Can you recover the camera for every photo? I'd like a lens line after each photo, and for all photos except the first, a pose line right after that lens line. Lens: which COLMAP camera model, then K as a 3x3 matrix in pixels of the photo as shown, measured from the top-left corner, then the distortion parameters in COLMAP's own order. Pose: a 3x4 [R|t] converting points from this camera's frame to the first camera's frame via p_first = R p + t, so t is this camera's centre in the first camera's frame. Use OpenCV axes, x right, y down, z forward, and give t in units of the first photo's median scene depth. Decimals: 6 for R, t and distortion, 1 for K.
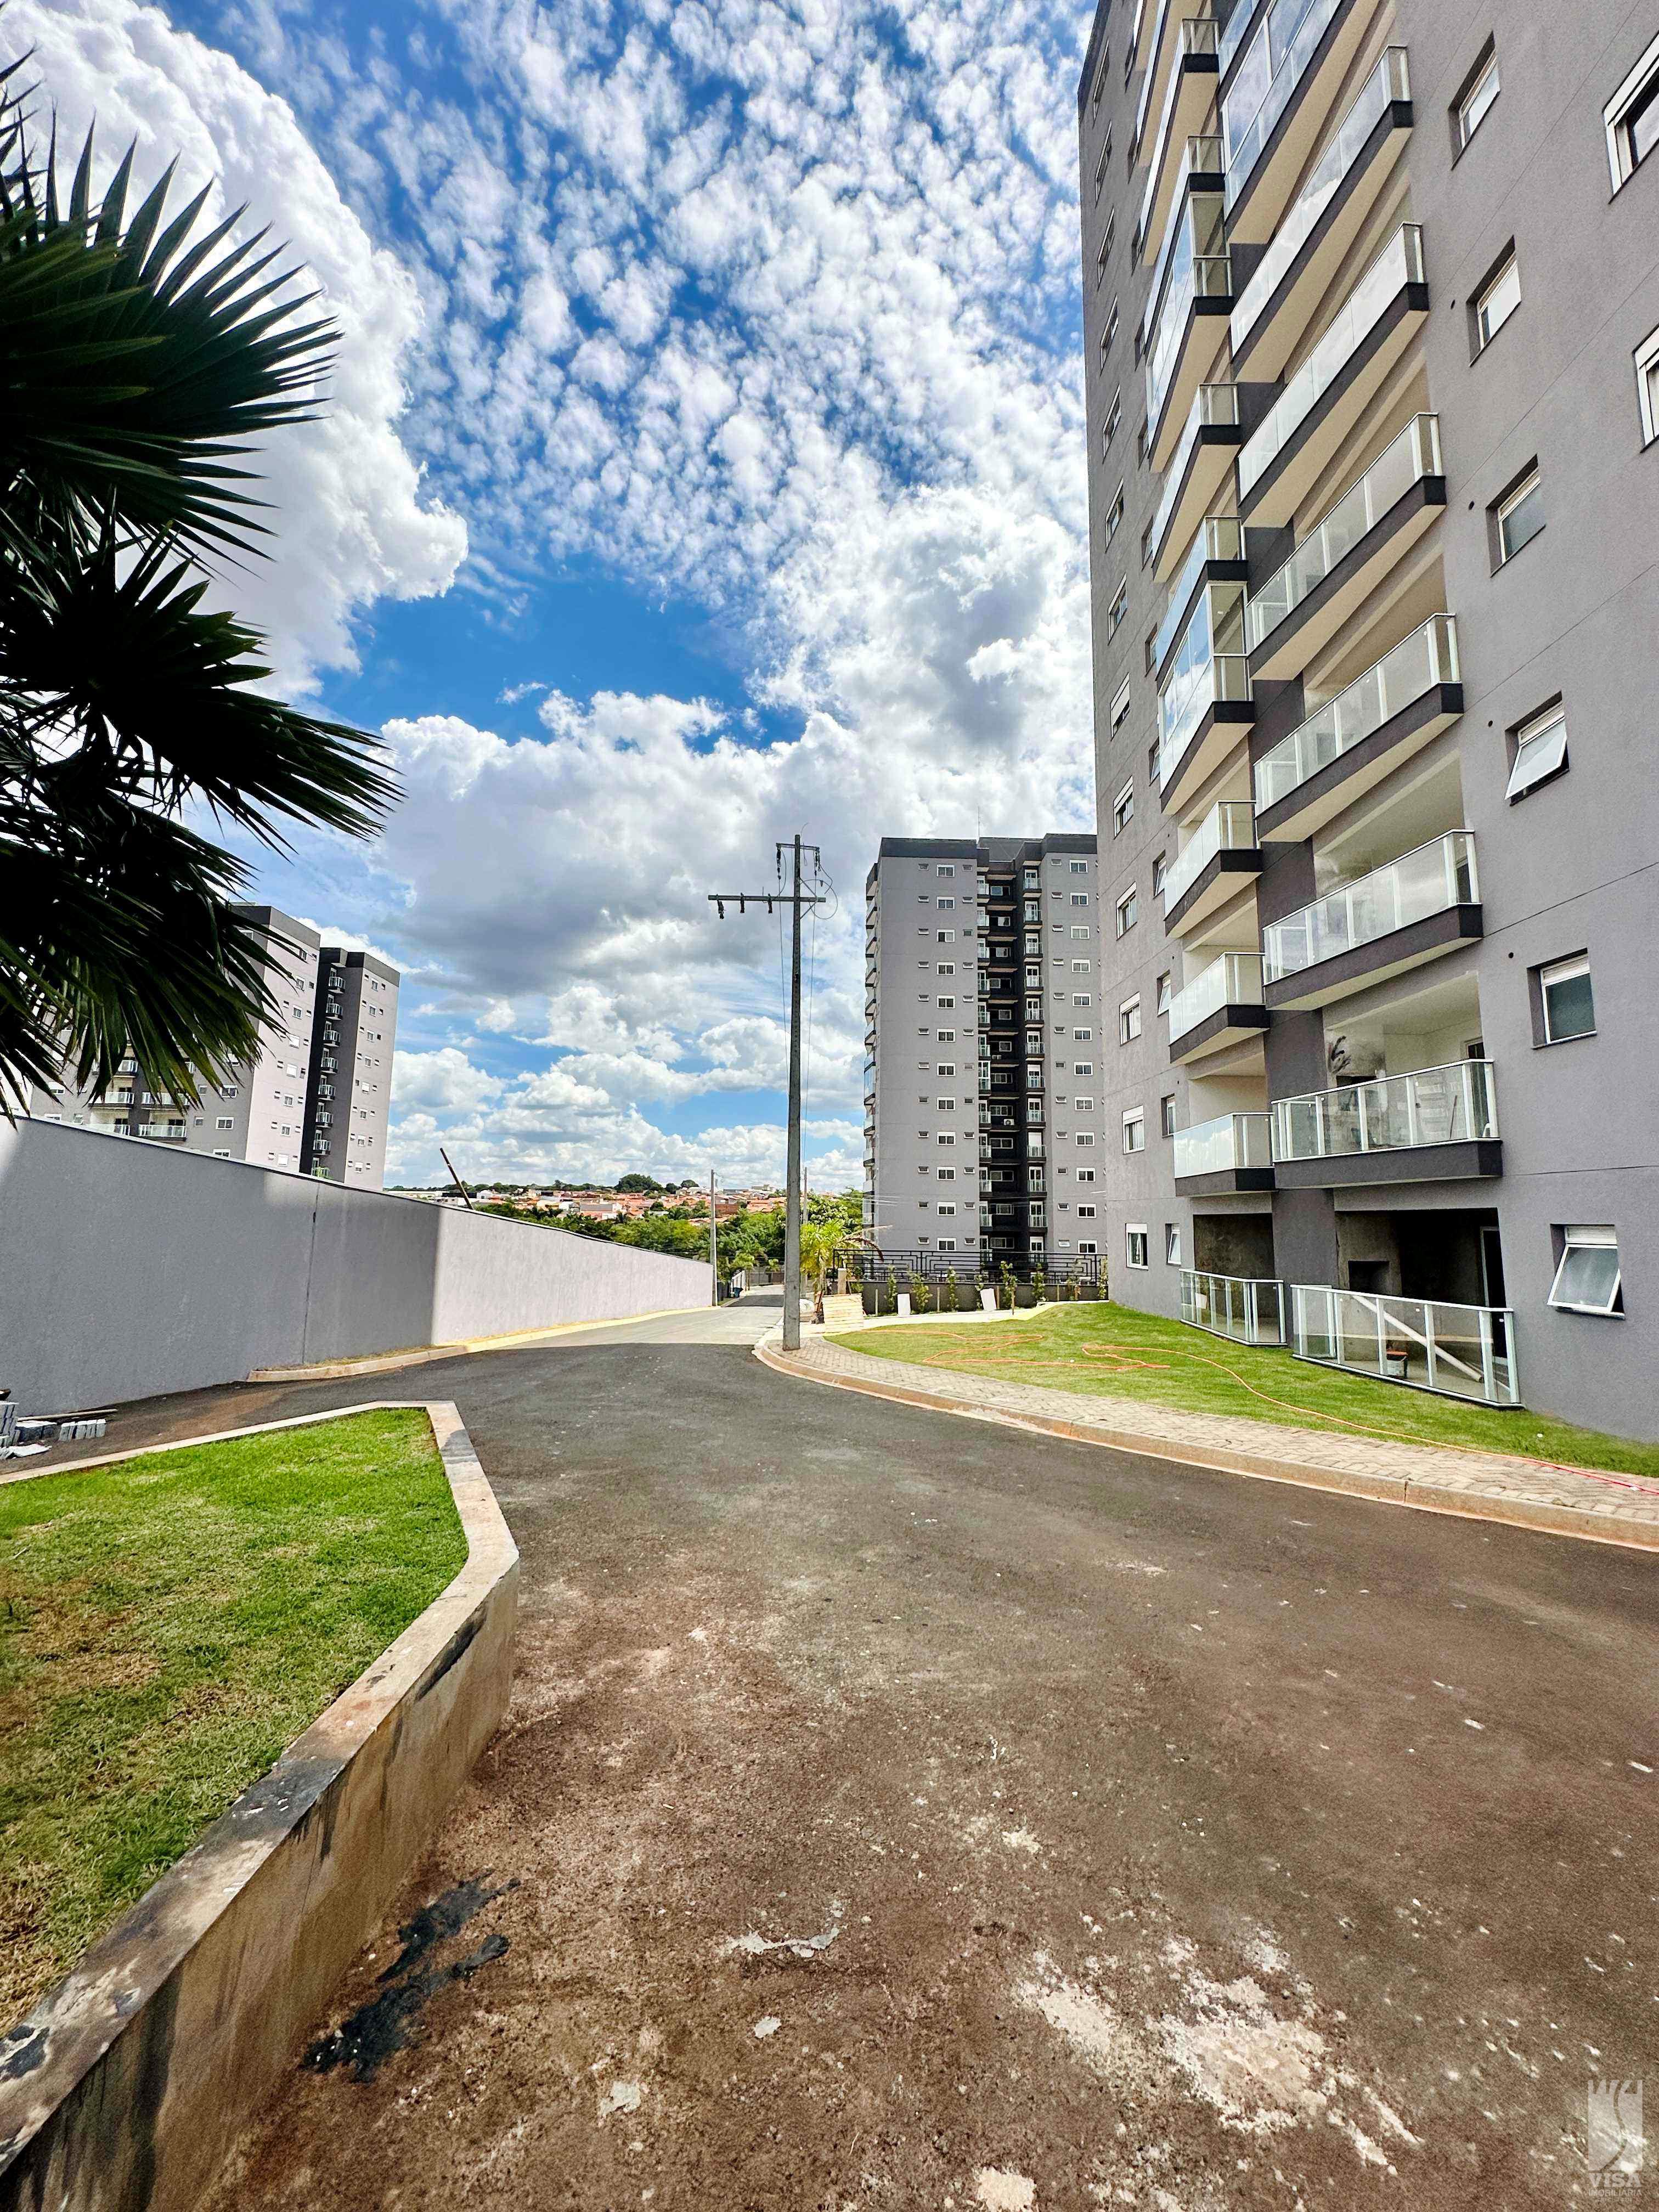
lens RADIAL K [[890.0, 0, 911.4], [0, 890.0, 1113.6], [0, 0, 1]] dist [-0.001768, 0.000536]
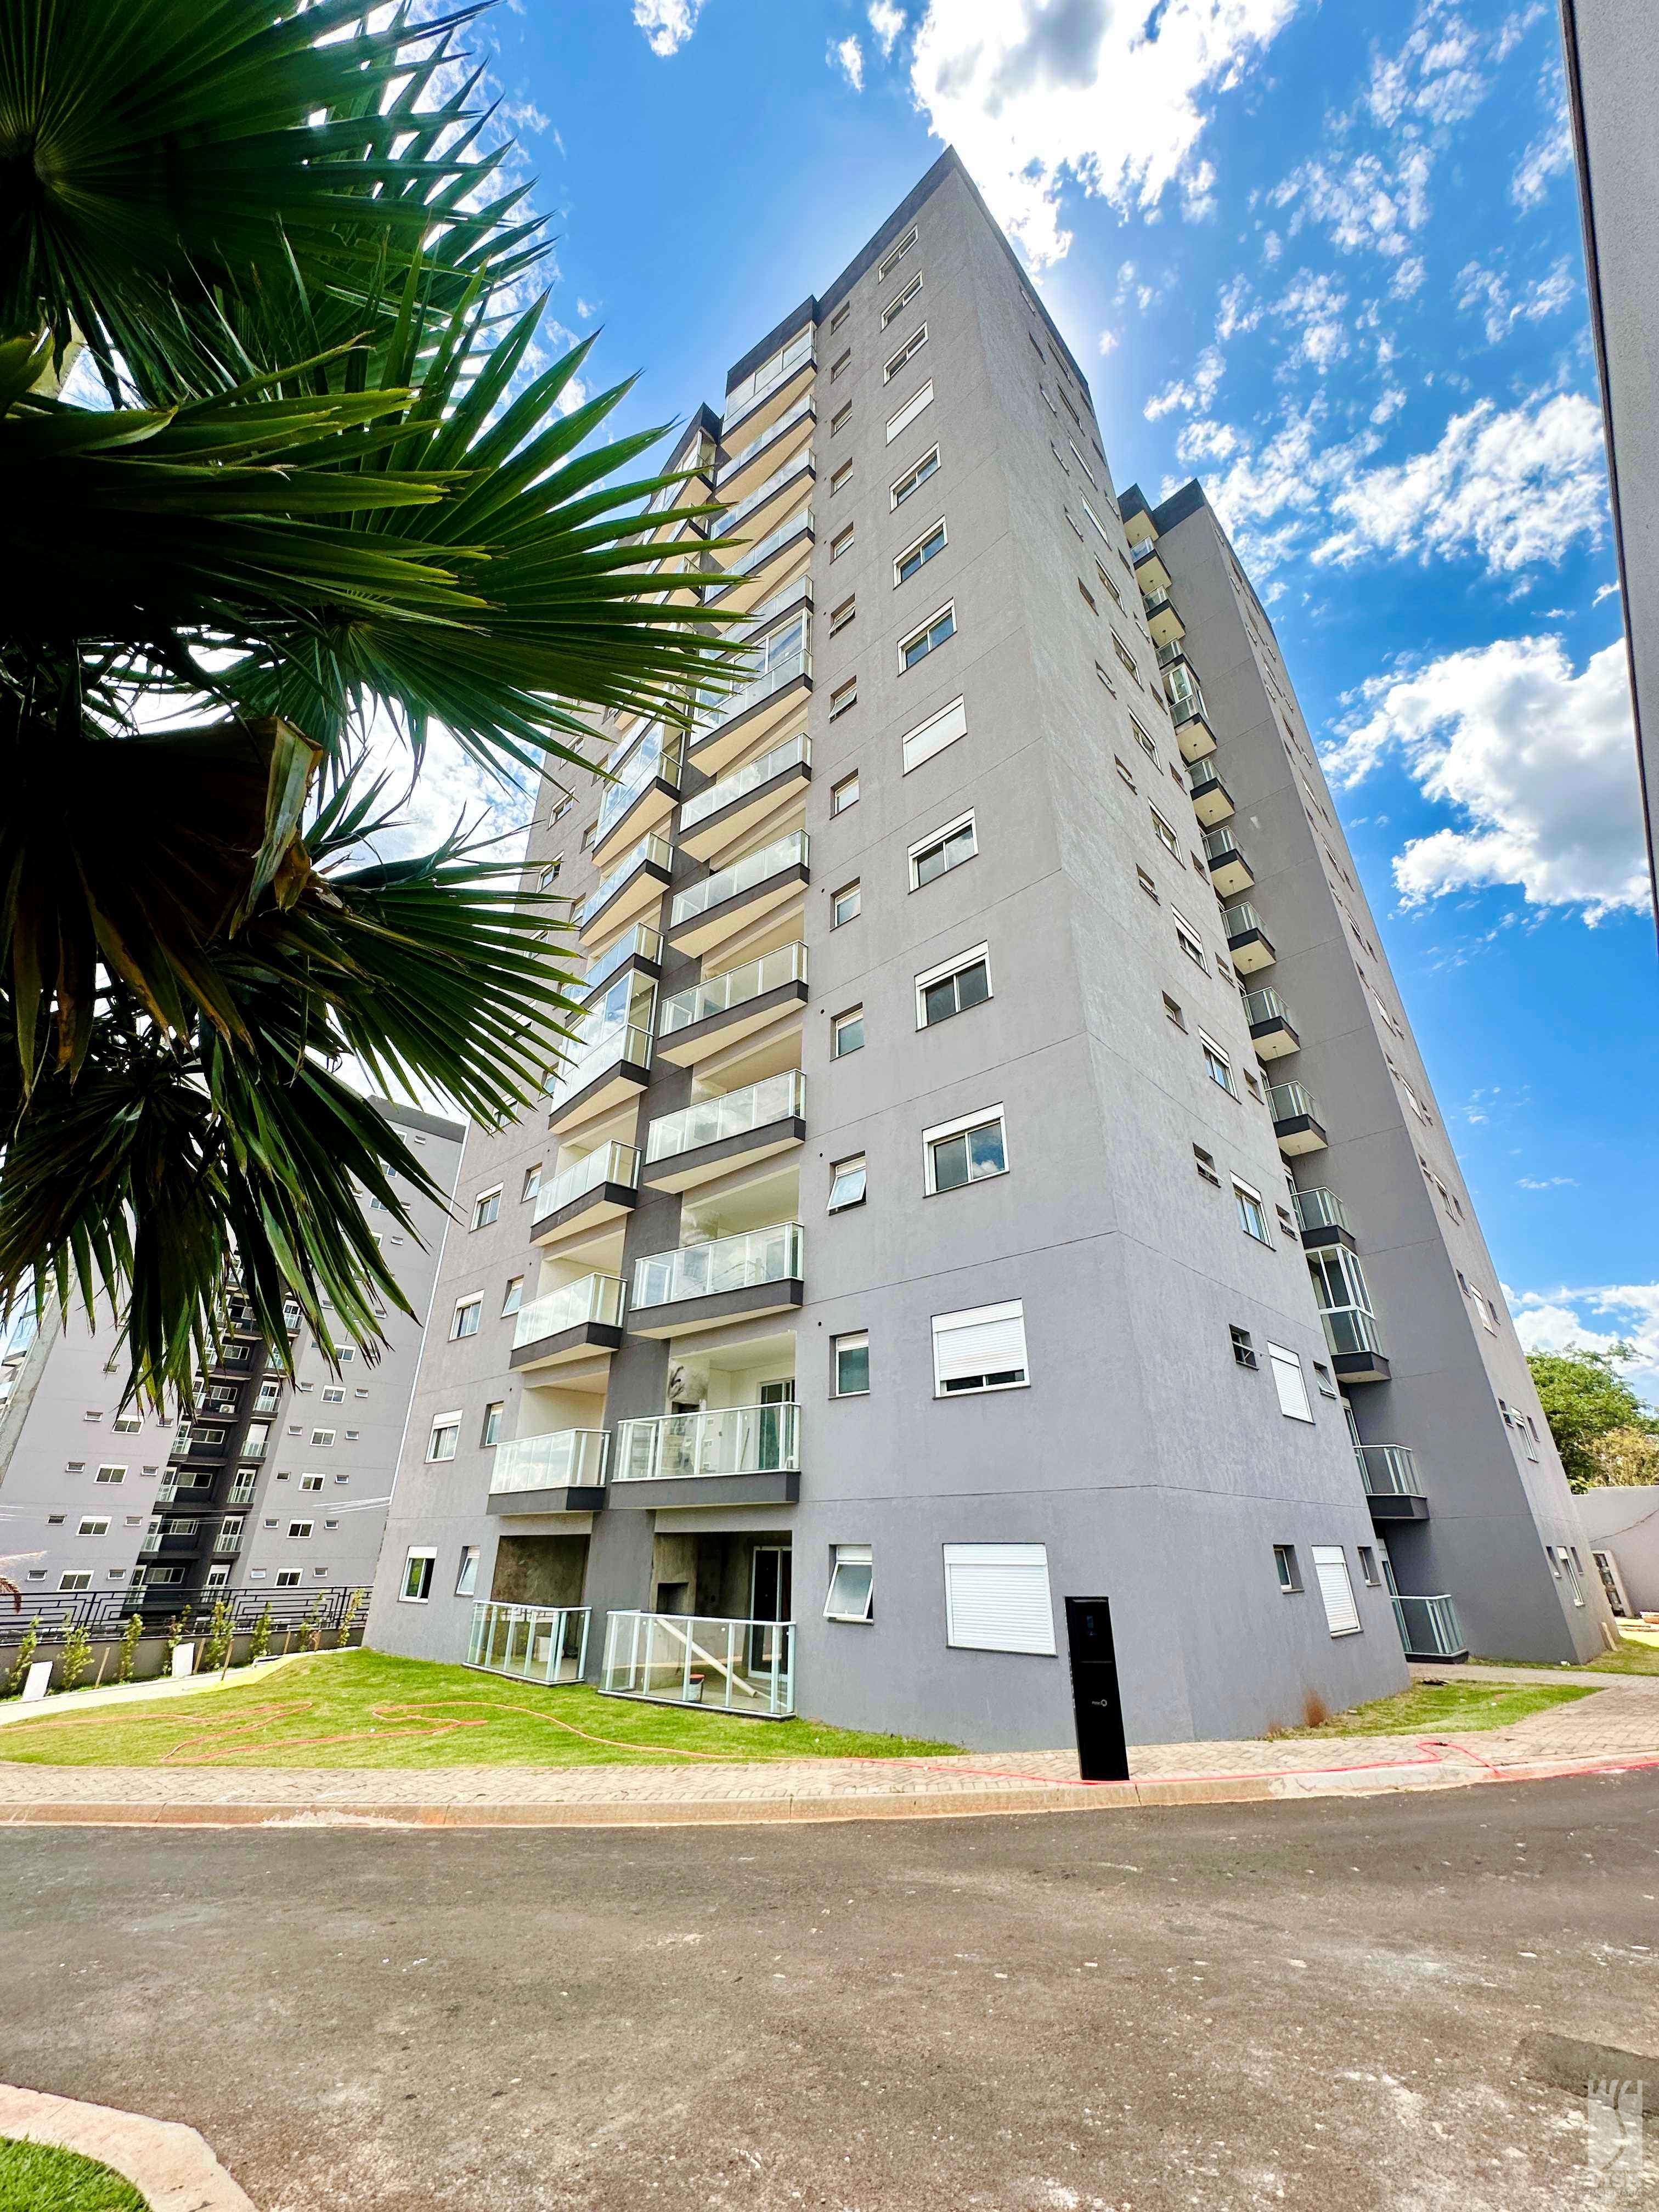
lens RADIAL K [[890.0, 0, 834.5], [0, 890.0, 1110.4], [0, 0, 1]] dist [-0.001768, 0.000536]
pose [[0.689951, 0.307520, 0.655286, -0.283189], [-0.080149, 0.932159, -0.353065, -0.005223], [-0.719405, 0.191077, 0.667791, 0.023788]]
